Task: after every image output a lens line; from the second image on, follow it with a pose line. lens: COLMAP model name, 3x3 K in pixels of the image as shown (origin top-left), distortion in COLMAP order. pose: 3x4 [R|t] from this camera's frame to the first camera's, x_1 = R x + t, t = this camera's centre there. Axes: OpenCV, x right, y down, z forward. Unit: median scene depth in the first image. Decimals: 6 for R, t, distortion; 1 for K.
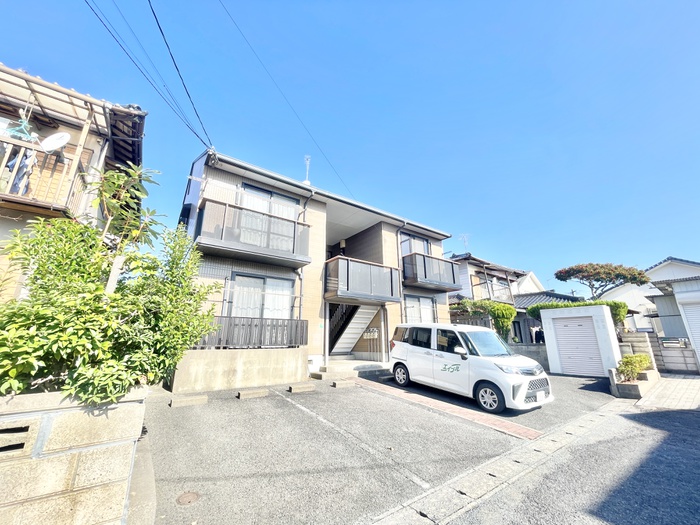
lens RADIAL K [[282.0, 0, 352.2], [0, 282.0, 262.1], [0, 0, 1]] dist [-0.000287, -0.000860]
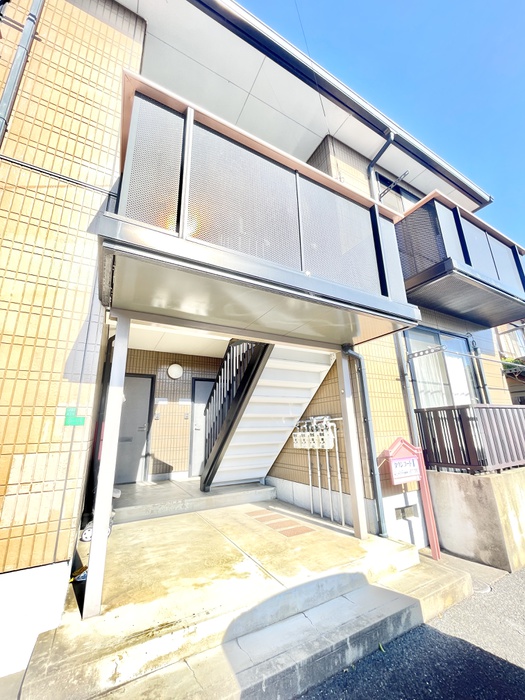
lens RADIAL K [[282.0, 0, 262.5], [0, 282.0, 350.0], [0, 0, 1]] dist [-0.000287, -0.000860]
pose [[0.991759, -0.054764, -0.115824, 0.080862], [0.054228, 0.998498, -0.007776, 0.245331], [0.116076, 0.001431, 0.993239, 1.060050]]
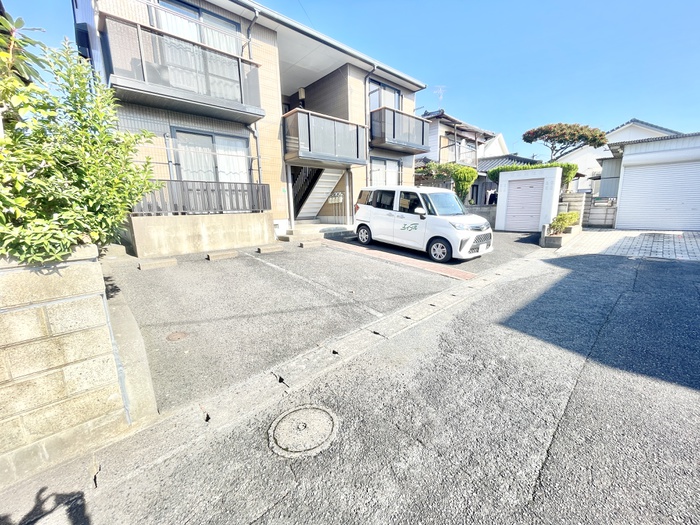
lens RADIAL K [[282.0, 0, 352.2], [0, 282.0, 262.1], [0, 0, 1]] dist [-0.000287, -0.000860]
pose [[0.992880, -0.039953, 0.112222, 0.004151], [-0.014721, 0.893702, 0.448419, 0.011666], [-0.118209, -0.446878, 0.886751, 0.008021]]
